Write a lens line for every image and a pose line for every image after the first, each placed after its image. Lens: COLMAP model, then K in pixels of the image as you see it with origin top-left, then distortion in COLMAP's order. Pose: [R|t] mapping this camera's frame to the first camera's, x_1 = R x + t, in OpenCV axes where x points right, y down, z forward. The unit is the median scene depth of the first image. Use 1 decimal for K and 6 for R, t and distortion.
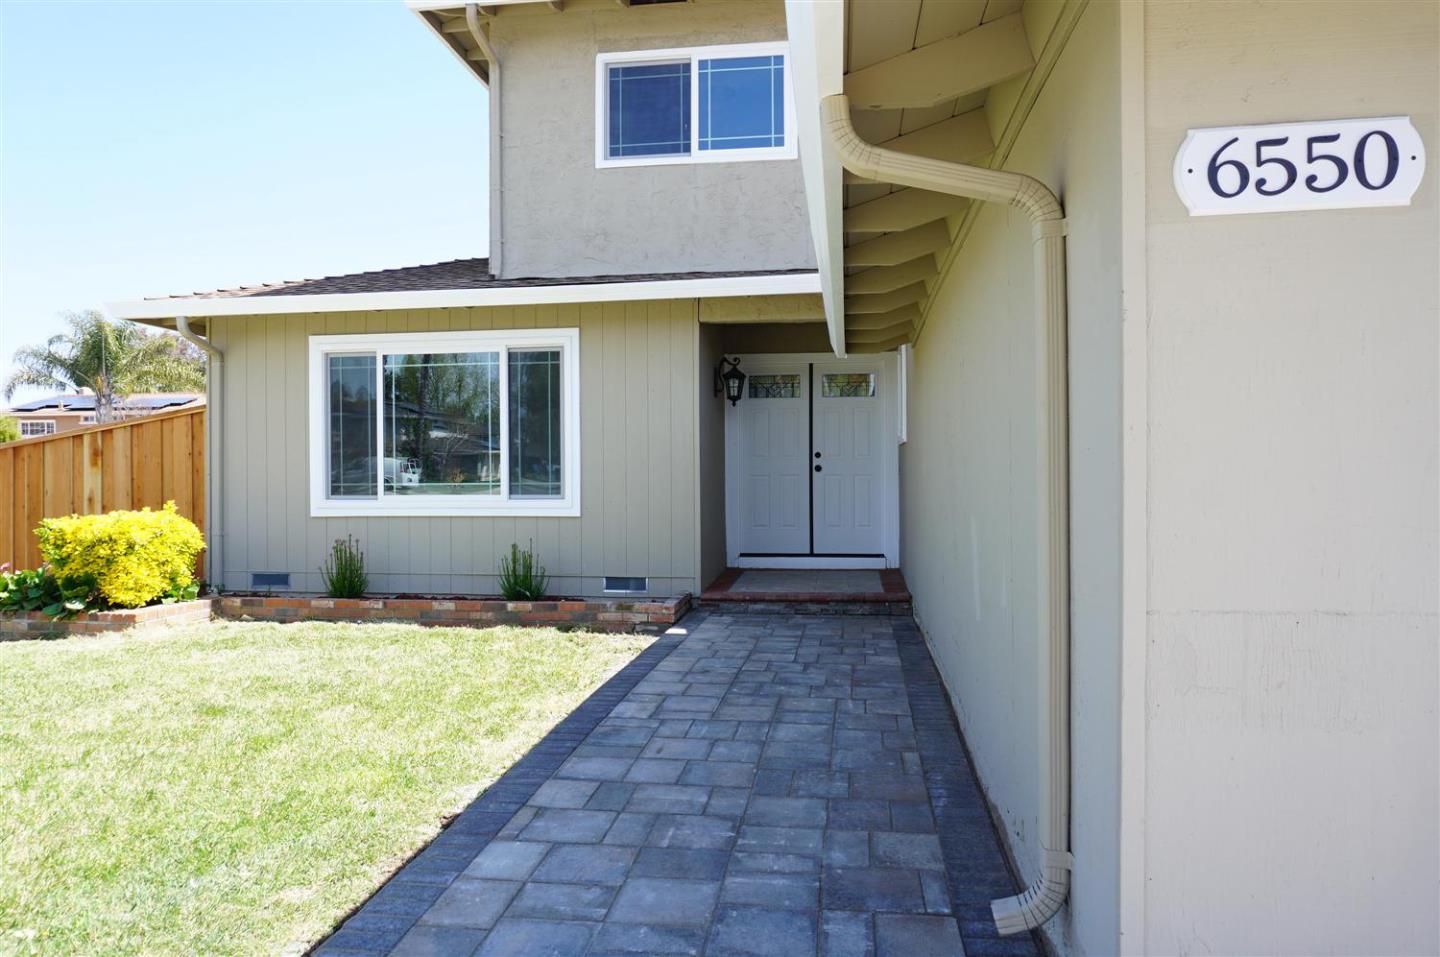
lens RADIAL K [[979.7, 0, 721.2], [0, 979.7, 470.7], [0, 0, 1]] dist [-0.031322, 0.009240]
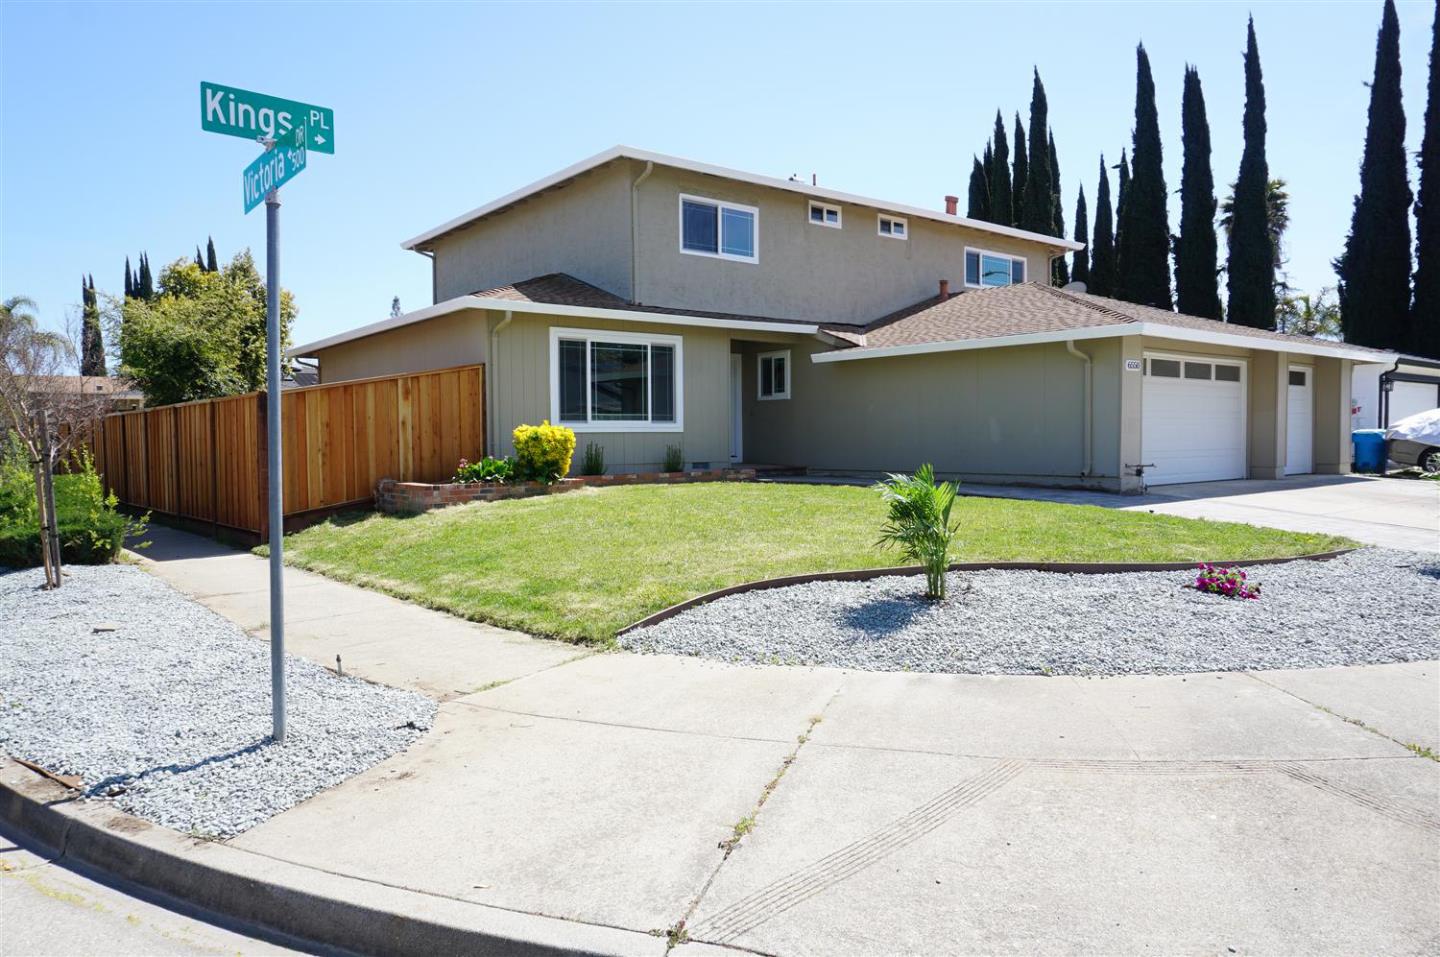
lens RADIAL K [[979.7, 0, 726.5], [0, 979.7, 466.4], [0, 0, 1]] dist [-0.031322, 0.009240]
pose [[0.691752, -0.021311, 0.721820, -1.503464], [-0.005487, 0.999381, 0.034763, 0.046189], [-0.722114, -0.028008, 0.691207, -0.429474]]
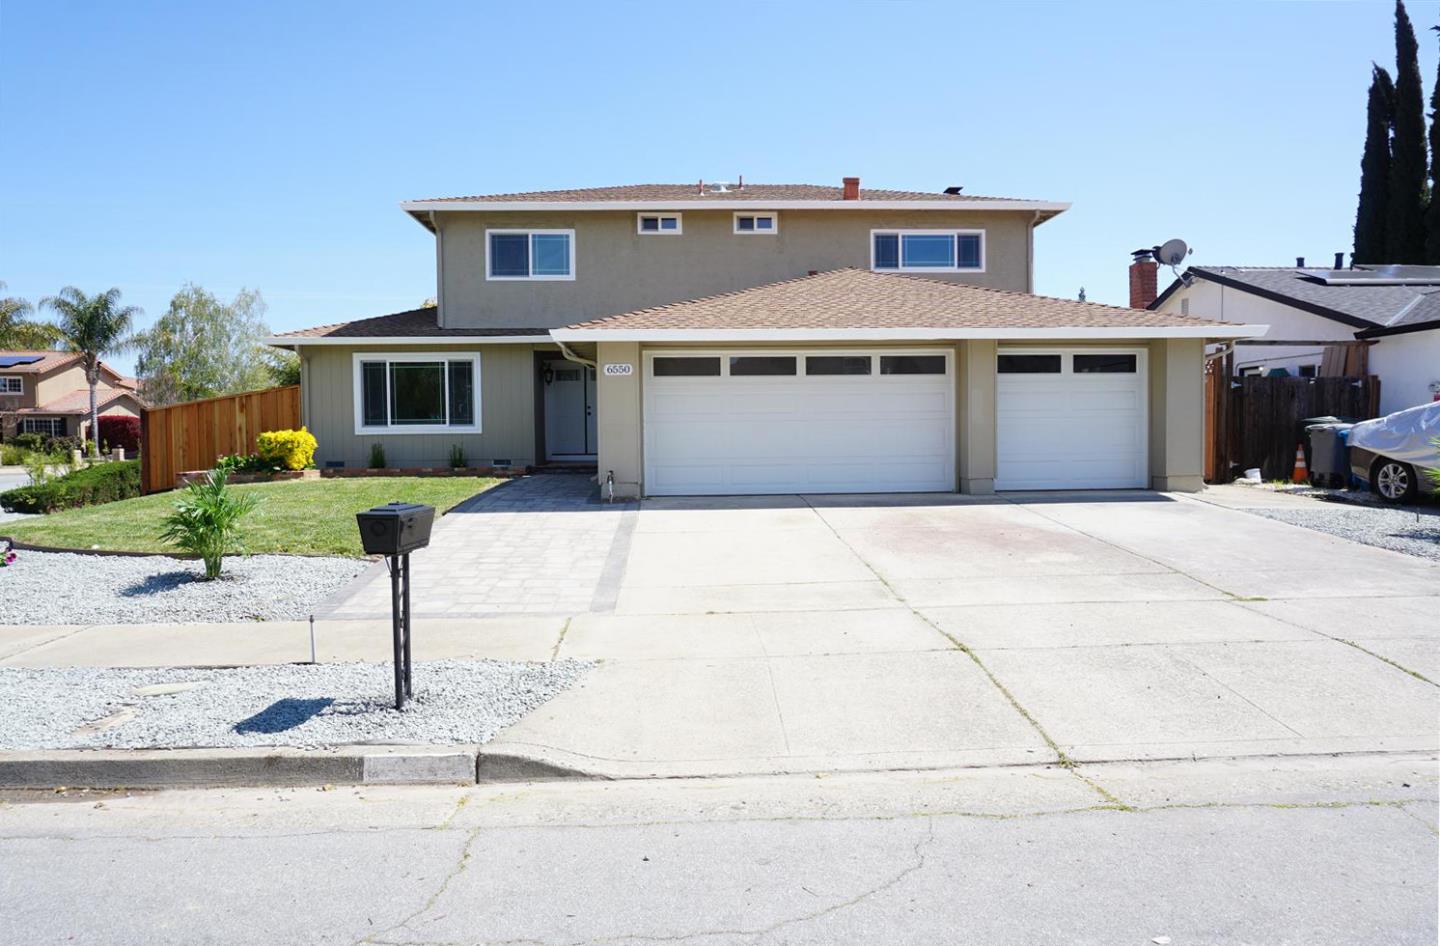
lens RADIAL K [[987.3, 0, 710.1], [0, 987.3, 469.6], [0, 0, 1]] dist [-0.011406, 0.003327]
pose [[0.985677, -0.008264, 0.168443, -0.005785], [-0.000175, 0.998748, 0.050027, 0.014410], [-0.168646, -0.049340, 0.984441, -1.389573]]
